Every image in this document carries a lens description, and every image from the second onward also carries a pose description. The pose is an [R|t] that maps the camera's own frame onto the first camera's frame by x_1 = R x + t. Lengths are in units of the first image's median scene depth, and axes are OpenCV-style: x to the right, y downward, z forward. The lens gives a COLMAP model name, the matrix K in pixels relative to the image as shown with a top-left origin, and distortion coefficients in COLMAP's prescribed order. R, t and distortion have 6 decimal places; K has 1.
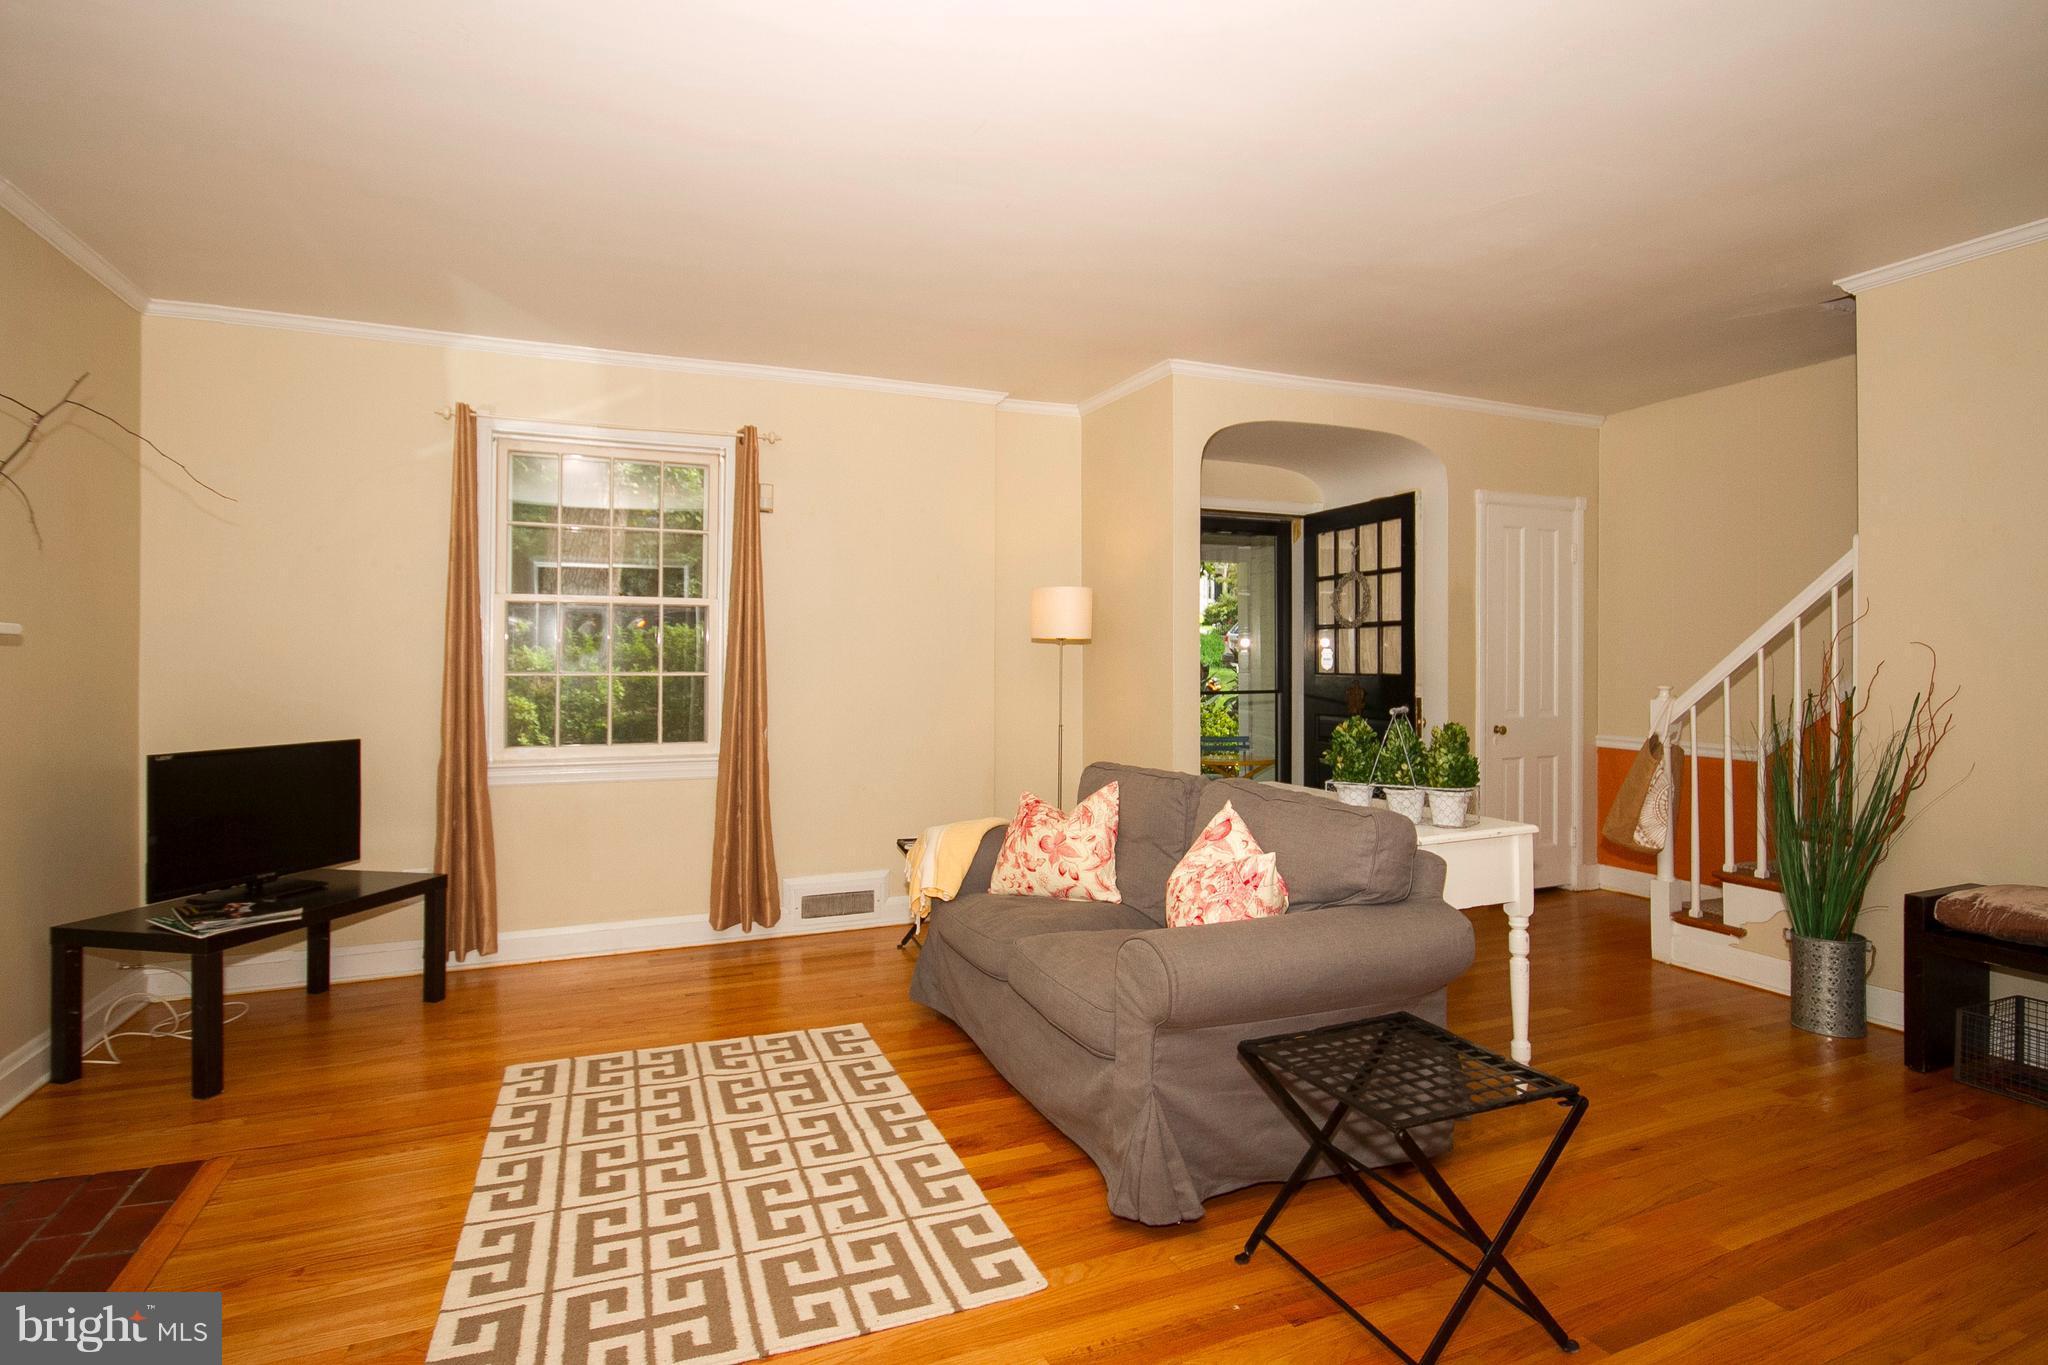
lens RADIAL K [[1032.1, 0, 1001.5], [0, 1032.1, 691.7], [0, 0, 1]] dist [-0.014992, 0.000074]
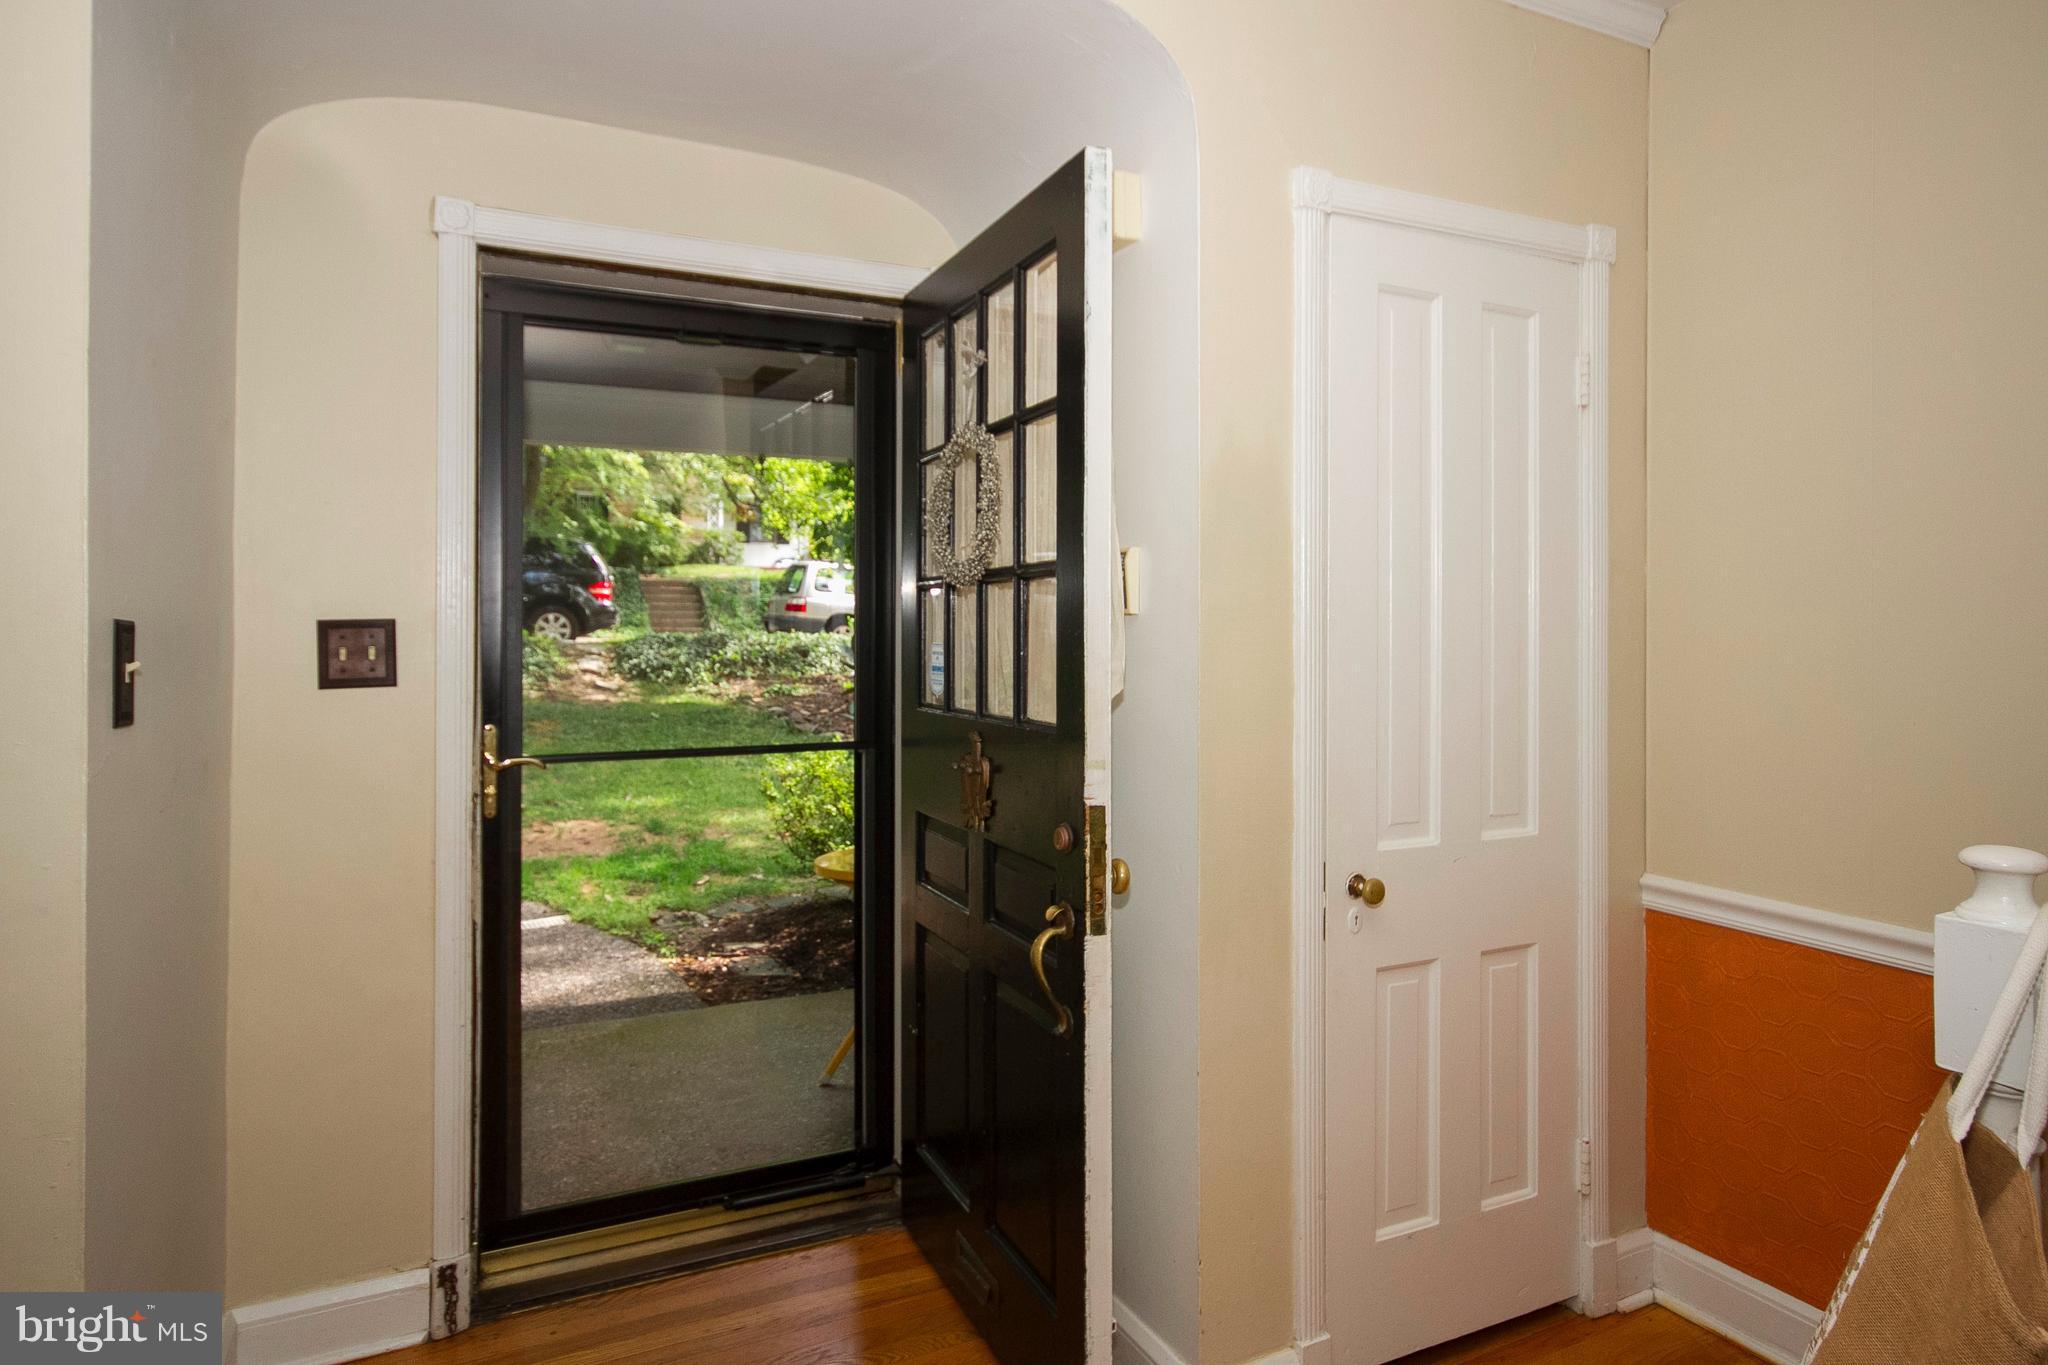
lens RADIAL K [[1187.6, 0, 1022.1], [0, 1187.6, 651.5], [0, 0, 1]] dist [0.000047, -0.000037]
pose [[0.998112, 0.005808, 0.061149, 0.349107], [-0.004673, 0.999814, -0.018687, -0.033079], [-0.061246, 0.018365, 0.997954, 0.620186]]
